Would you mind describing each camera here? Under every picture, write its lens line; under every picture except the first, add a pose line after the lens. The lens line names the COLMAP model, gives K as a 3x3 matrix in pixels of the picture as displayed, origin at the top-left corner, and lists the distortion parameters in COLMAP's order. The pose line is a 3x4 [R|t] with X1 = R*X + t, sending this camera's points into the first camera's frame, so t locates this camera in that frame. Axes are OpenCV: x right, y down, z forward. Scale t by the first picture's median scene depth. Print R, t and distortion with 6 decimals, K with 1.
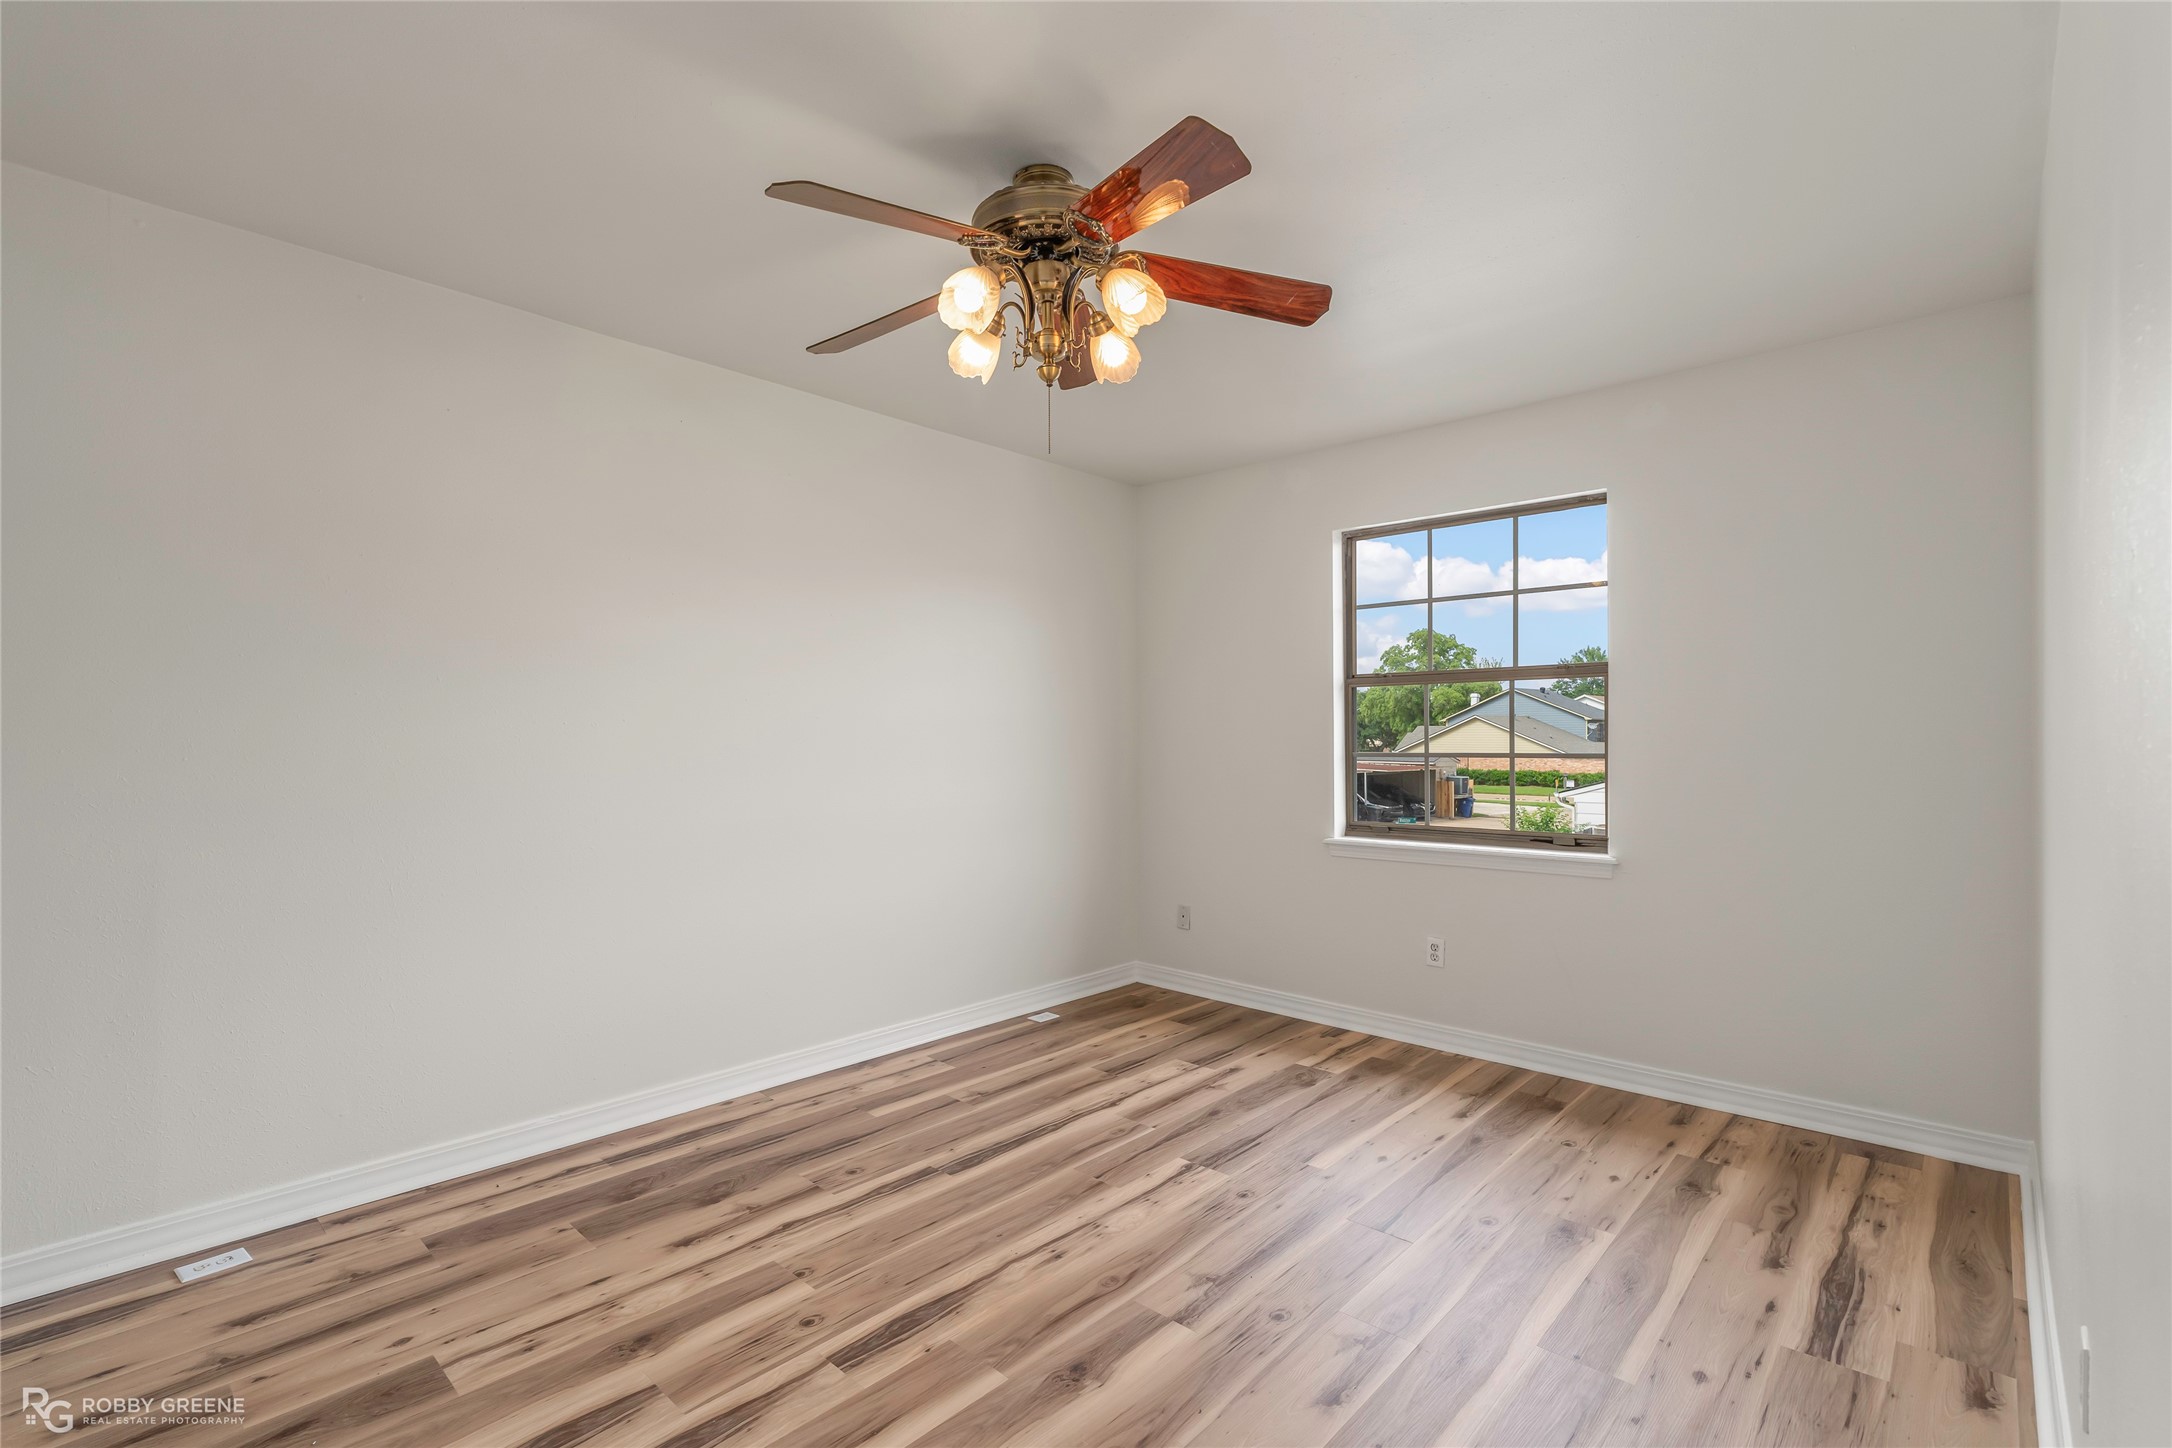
lens RADIAL K [[977.5, 0, 1081.2], [0, 977.5, 710.6], [0, 0, 1]] dist [-0.002206, 0.000399]
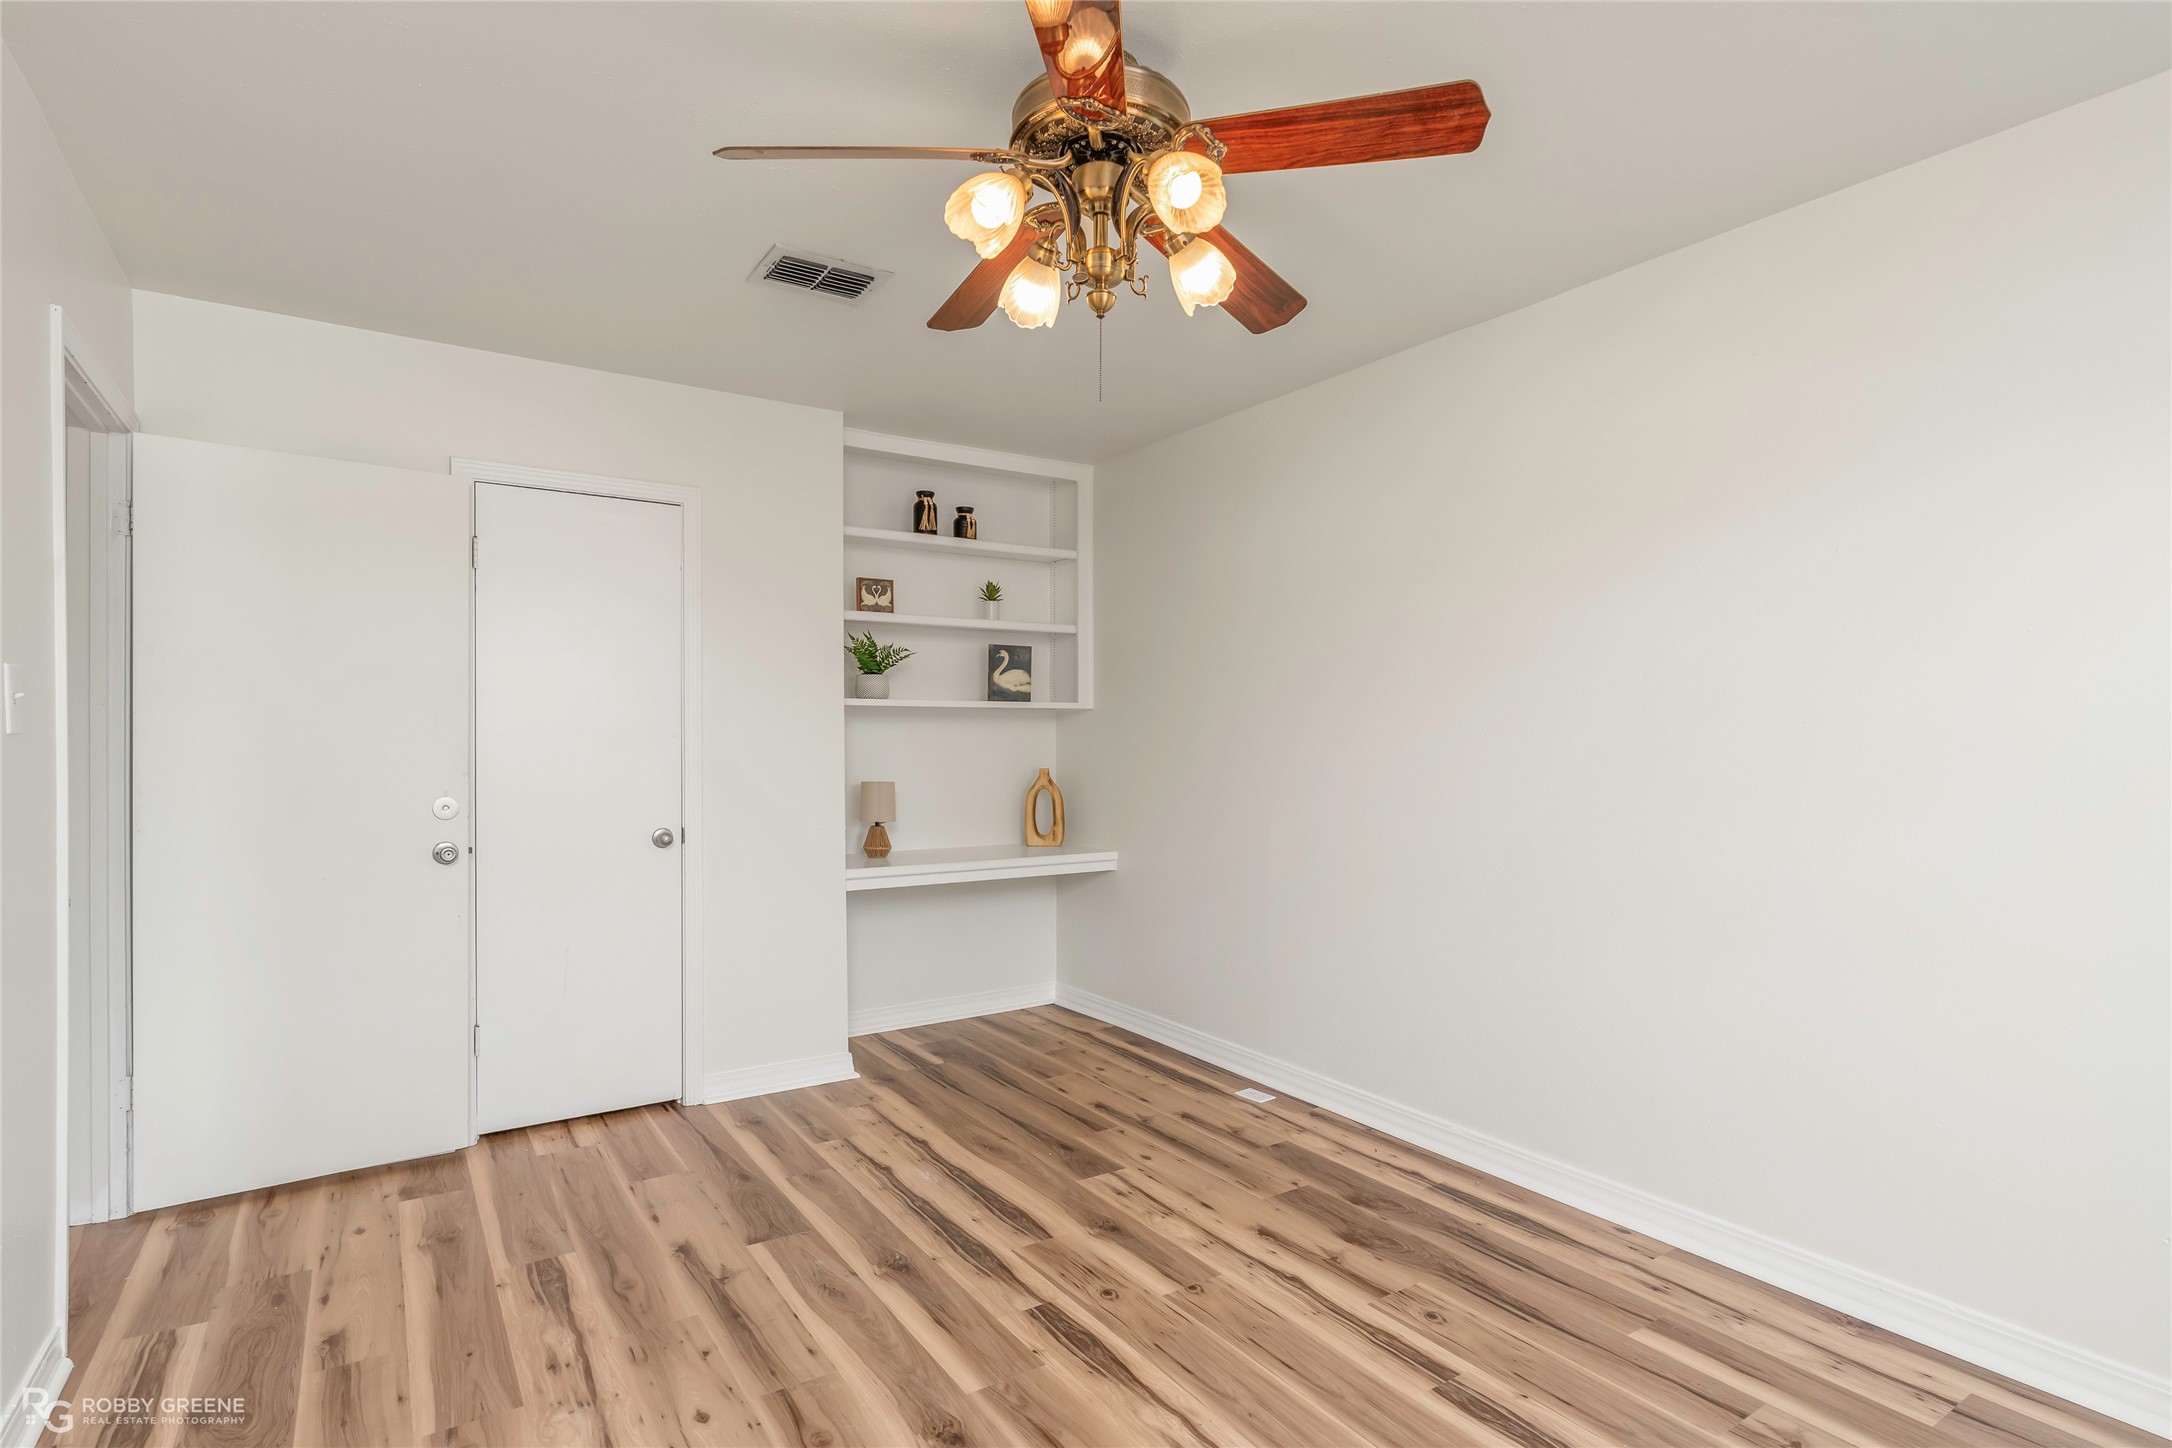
lens RADIAL K [[1066.9, 0, 1080.7], [0, 1066.9, 735.8], [0, 0, 1]] dist [-0.002908, 0.000103]
pose [[-0.230238, -0.005425, -0.973119, 0.767241], [0.019692, 0.999754, -0.010233, 0.019965], [0.972935, -0.021519, -0.230075, 1.099090]]
